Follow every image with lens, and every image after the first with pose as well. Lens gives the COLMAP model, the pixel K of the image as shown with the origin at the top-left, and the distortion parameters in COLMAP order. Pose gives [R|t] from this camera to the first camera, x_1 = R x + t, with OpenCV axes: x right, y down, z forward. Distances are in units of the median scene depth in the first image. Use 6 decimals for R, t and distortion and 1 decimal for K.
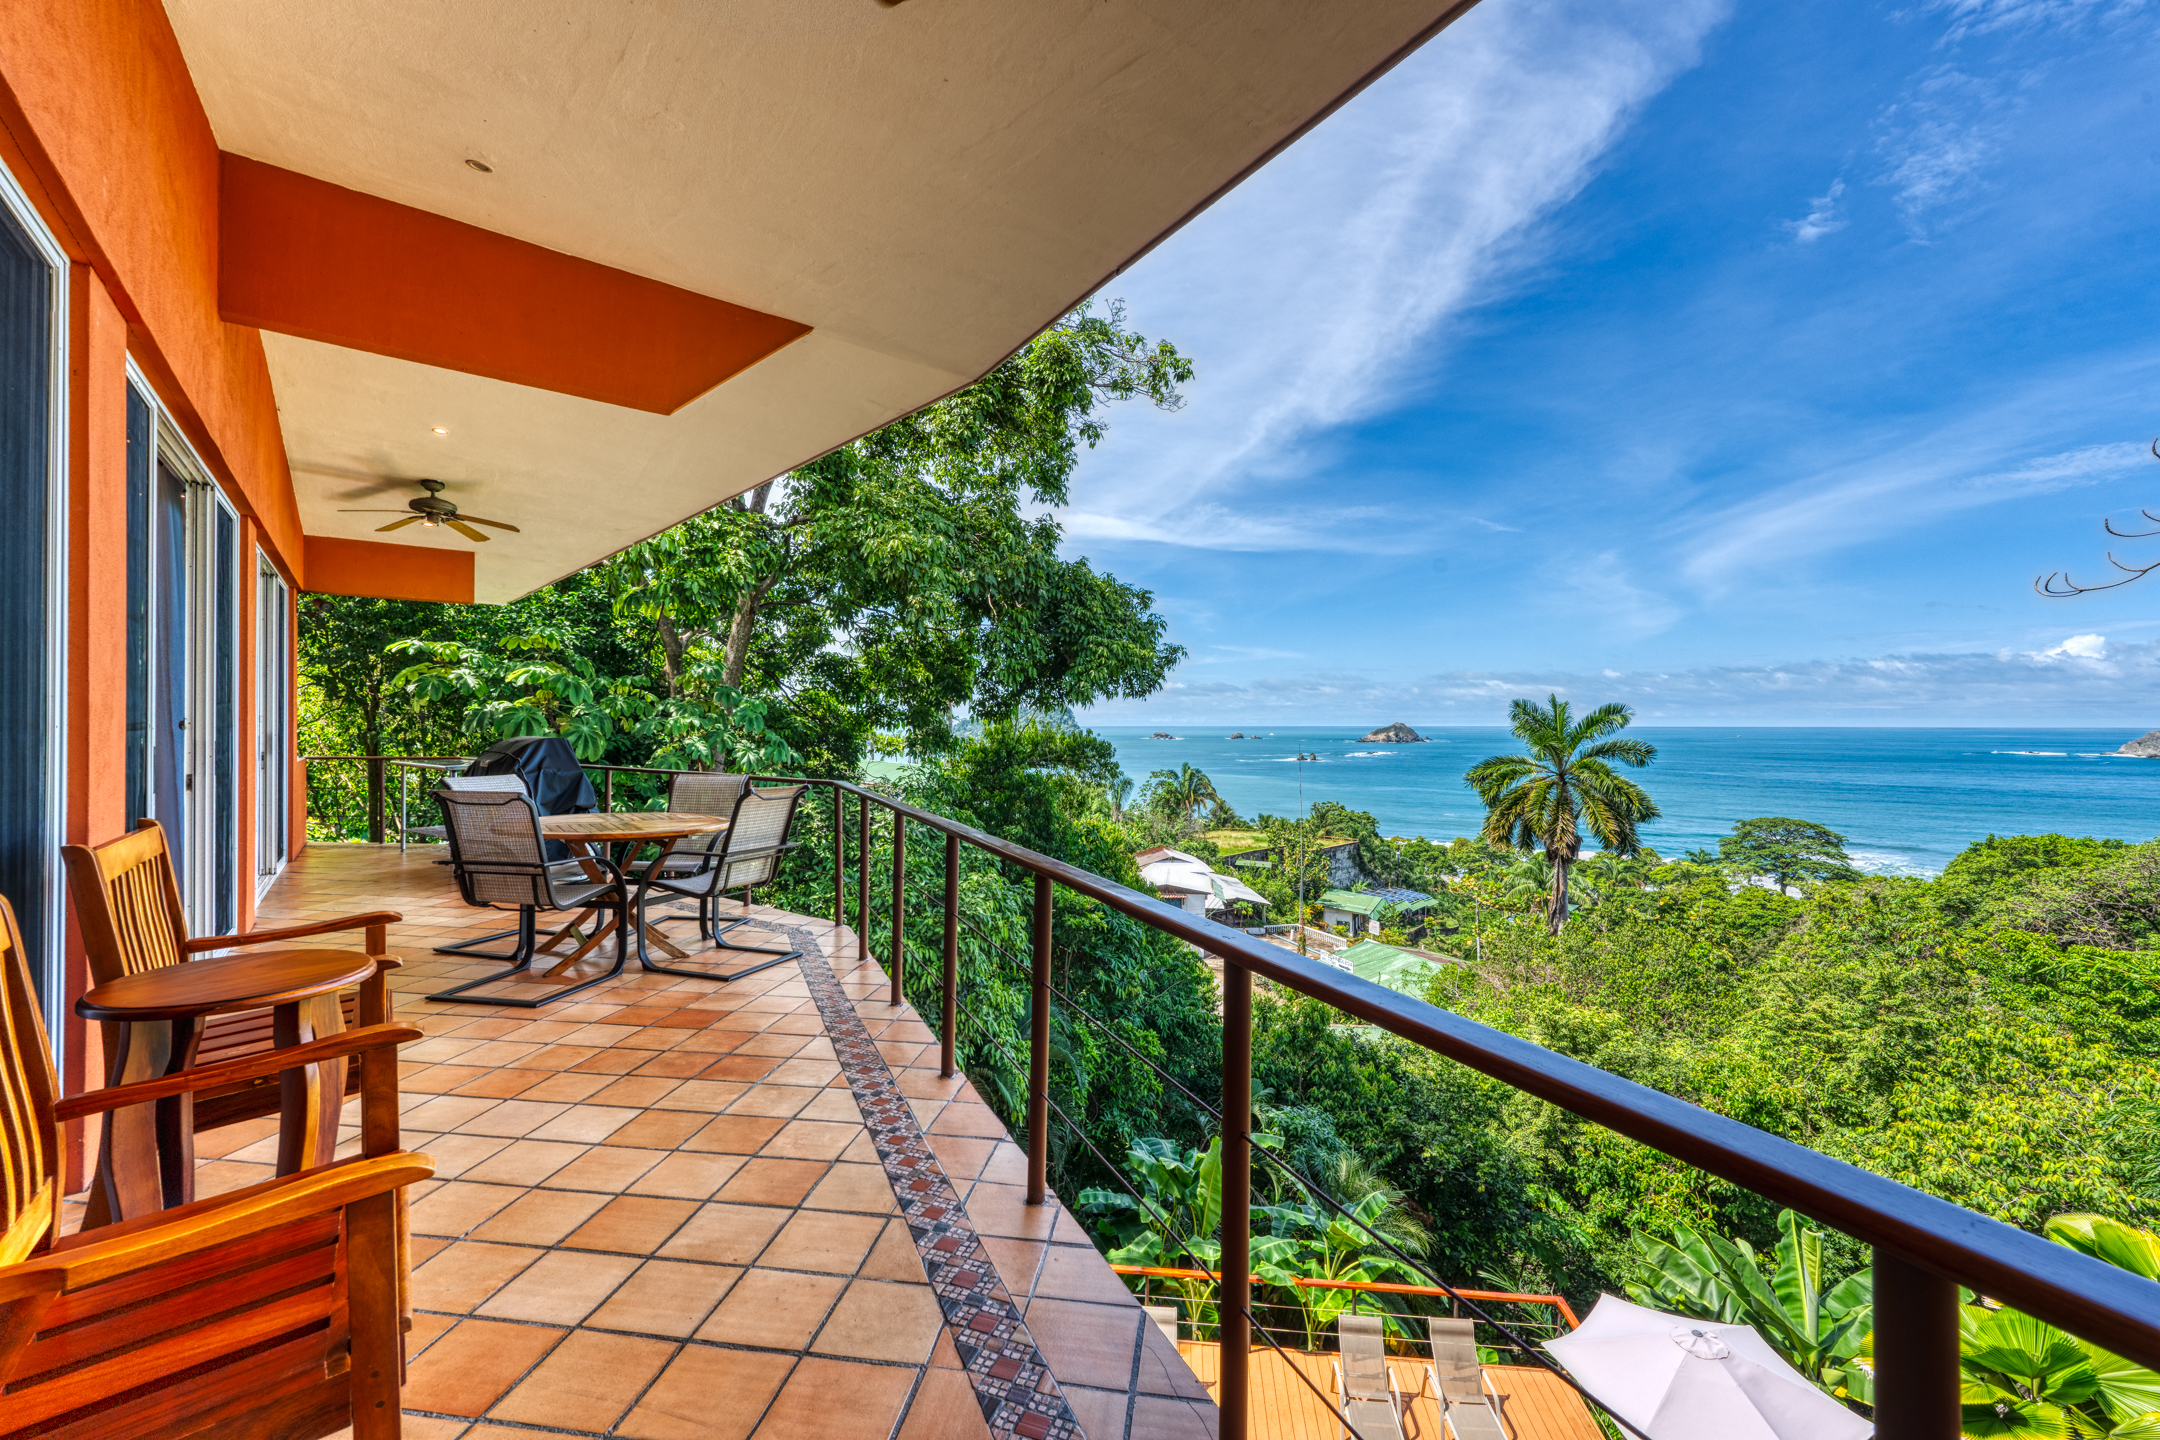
lens RADIAL K [[870.8, 0, 1076.0], [0, 870.8, 719.5], [0, 0, 1]] dist [-0.001913, -0.000461]
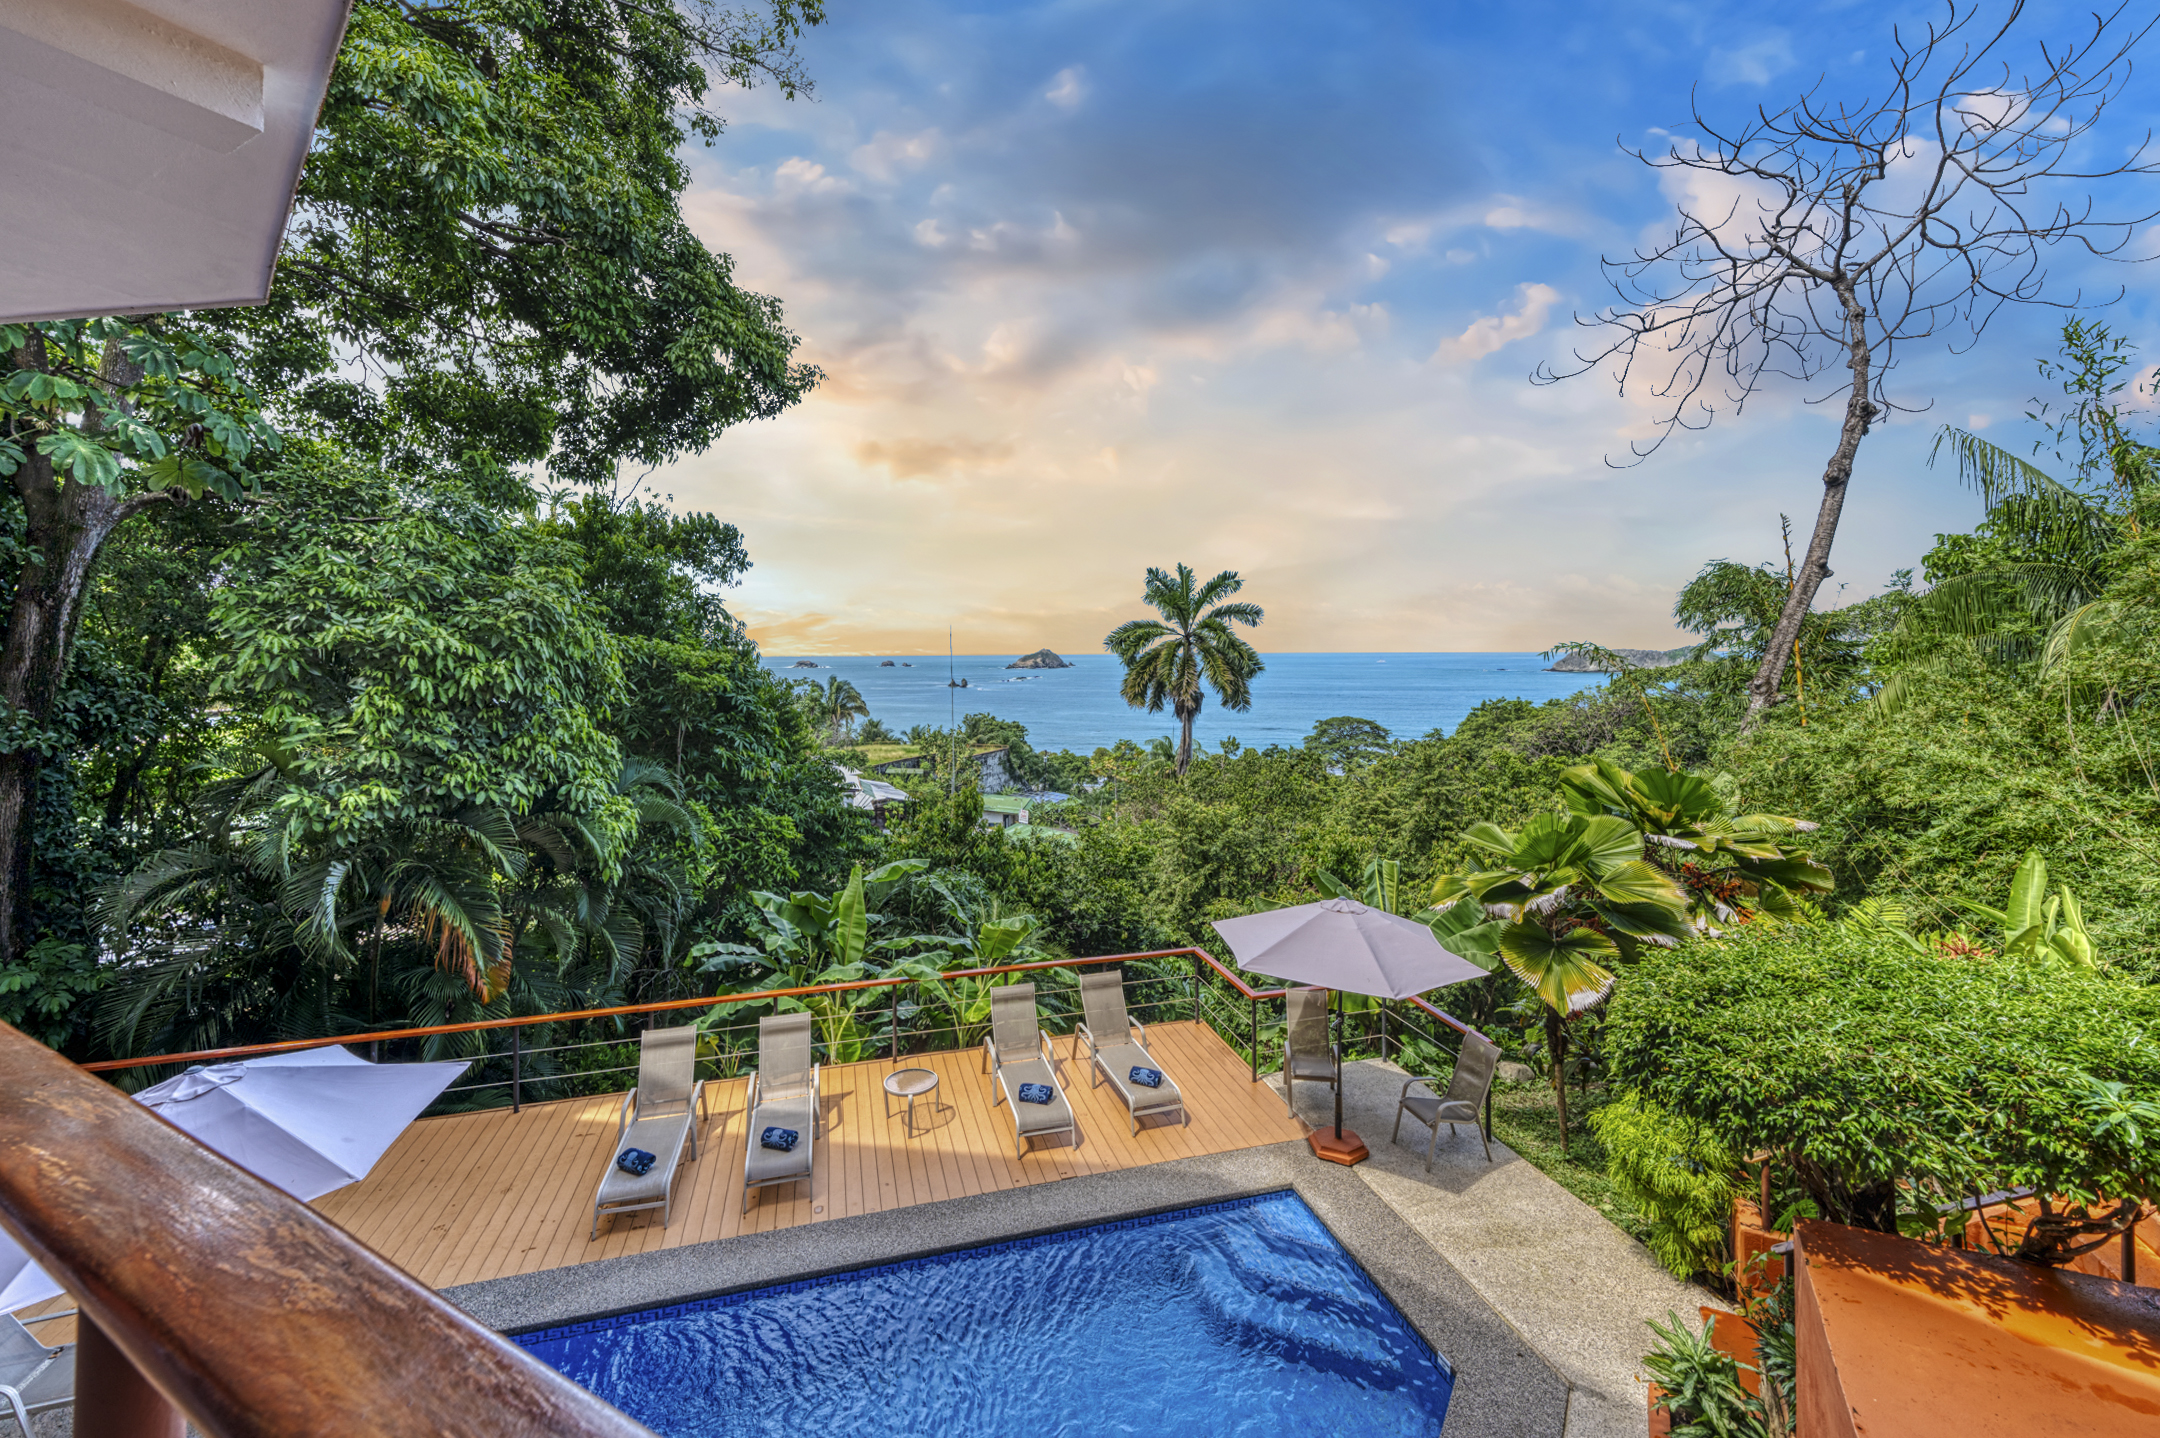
lens RADIAL K [[897.8, 0, 1079.3], [0, 897.8, 658.4], [0, 0, 1]] dist [0.001761, -0.000284]
pose [[0.923783, -0.006974, 0.382853, 0.006250], [0.002474, 0.999922, 0.012247, 0.076990], [-0.382908, -0.010366, 0.923728, 0.019542]]
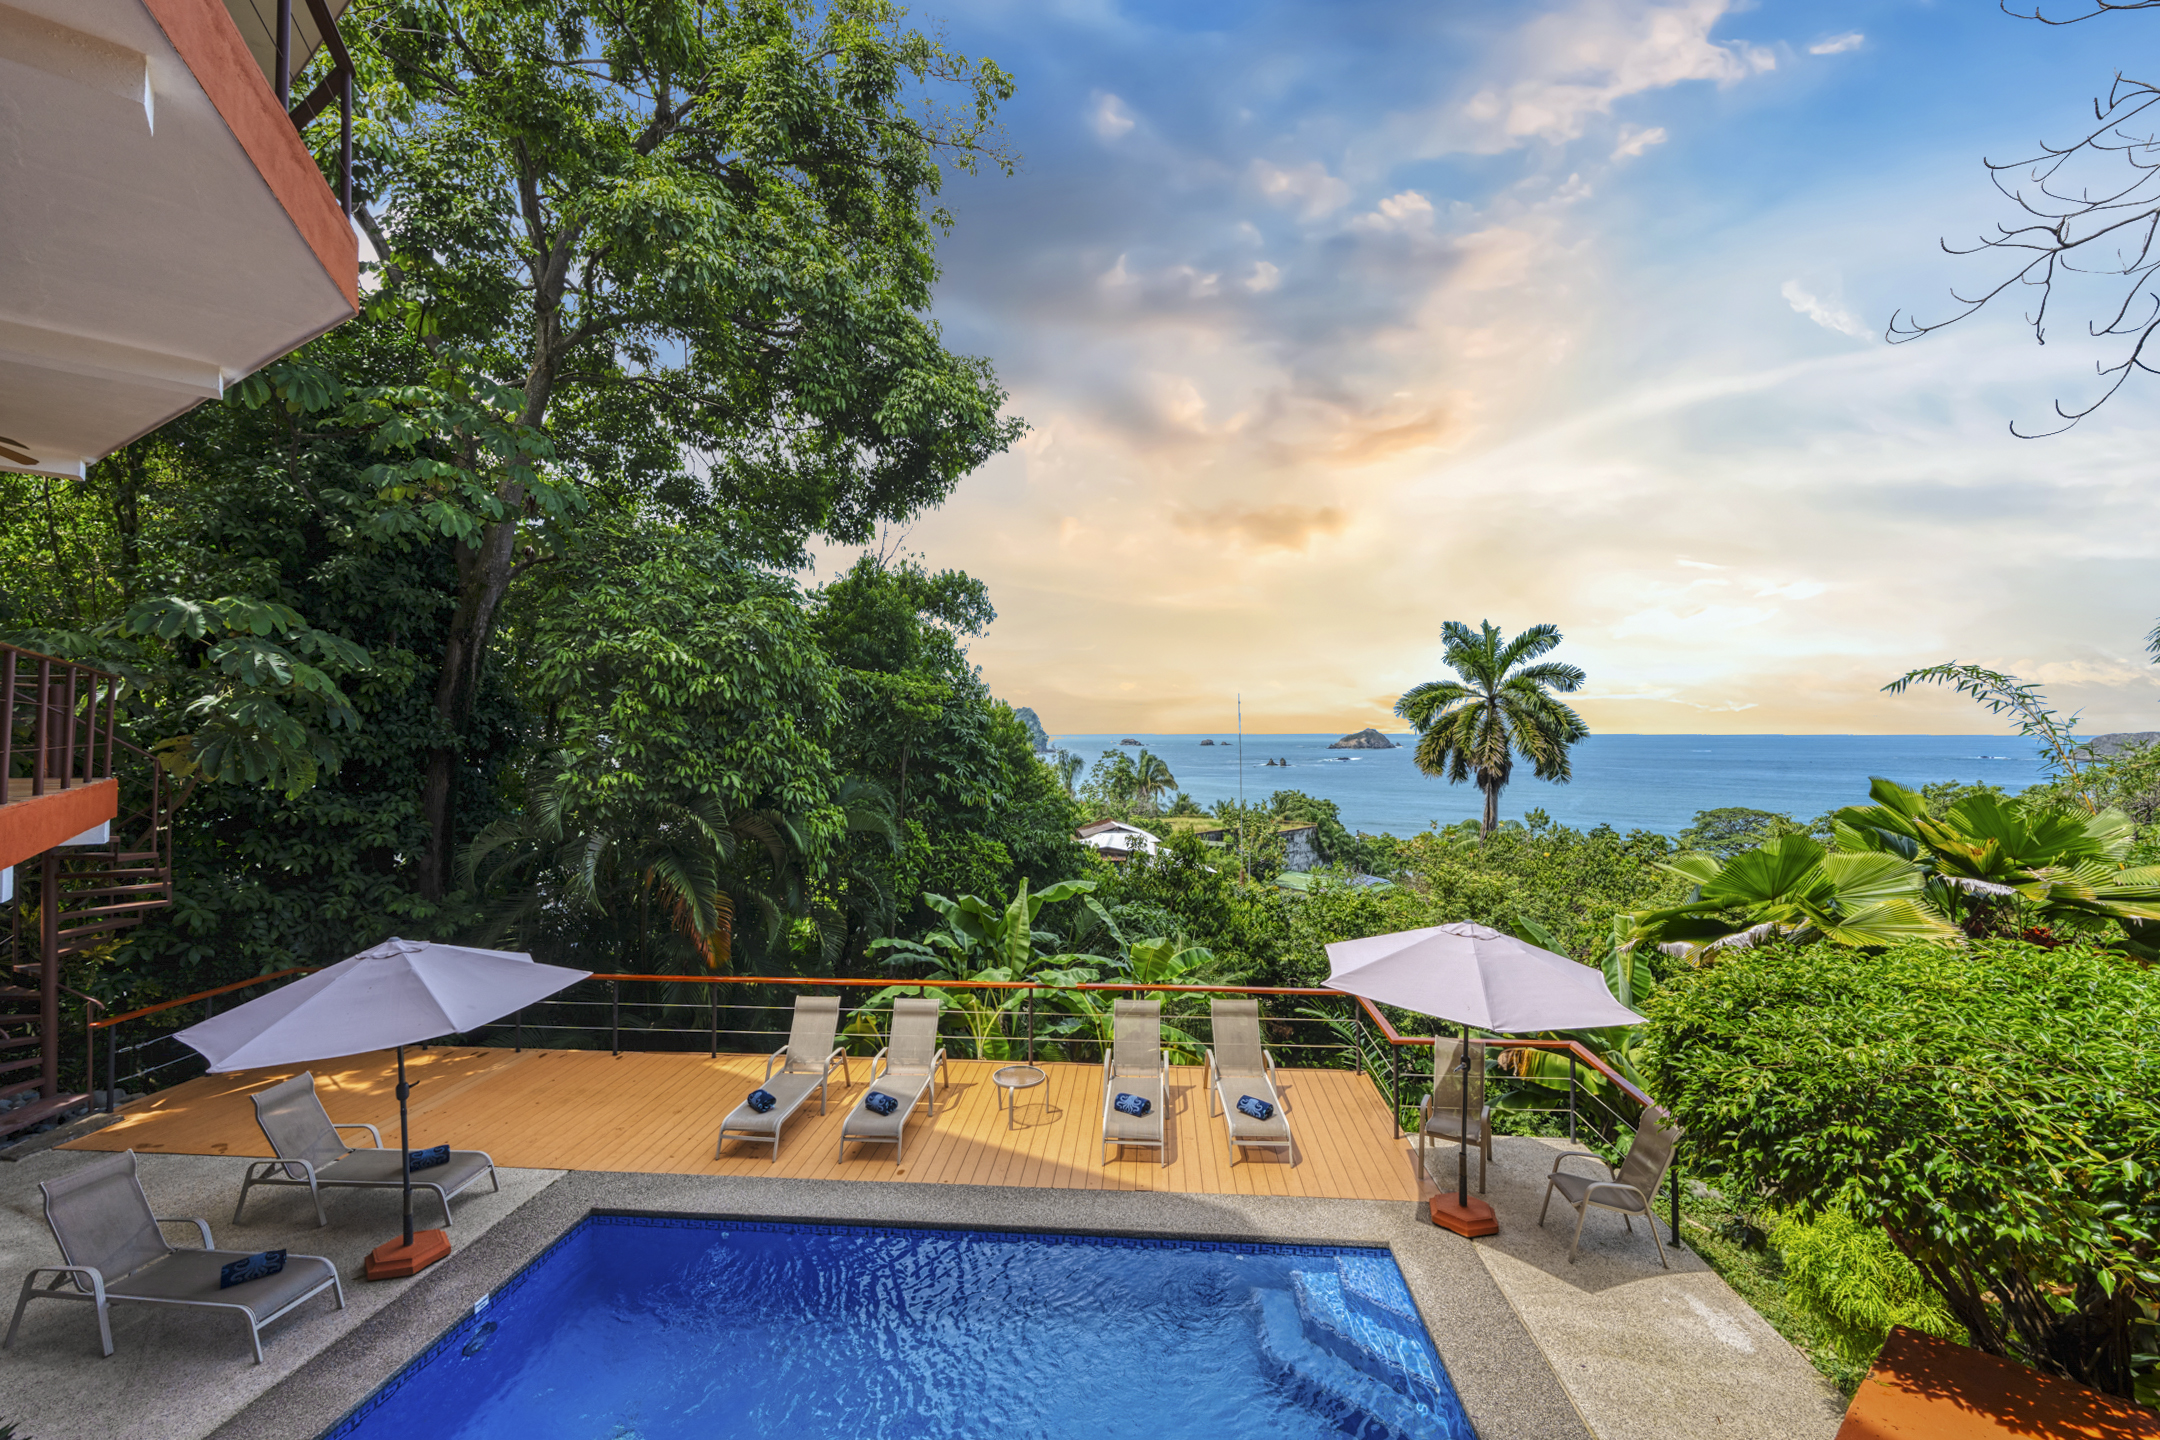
lens RADIAL K [[896.6, 0, 1075.9], [0, 896.6, 710.9], [0, 0, 1]] dist [-0.005612, -0.000160]
pose [[0.999318, 0.003194, 0.036785, 0.054927], [-0.002549, 0.999842, -0.017592, 0.095855], [-0.036835, 0.017486, 0.999168, 0.013717]]
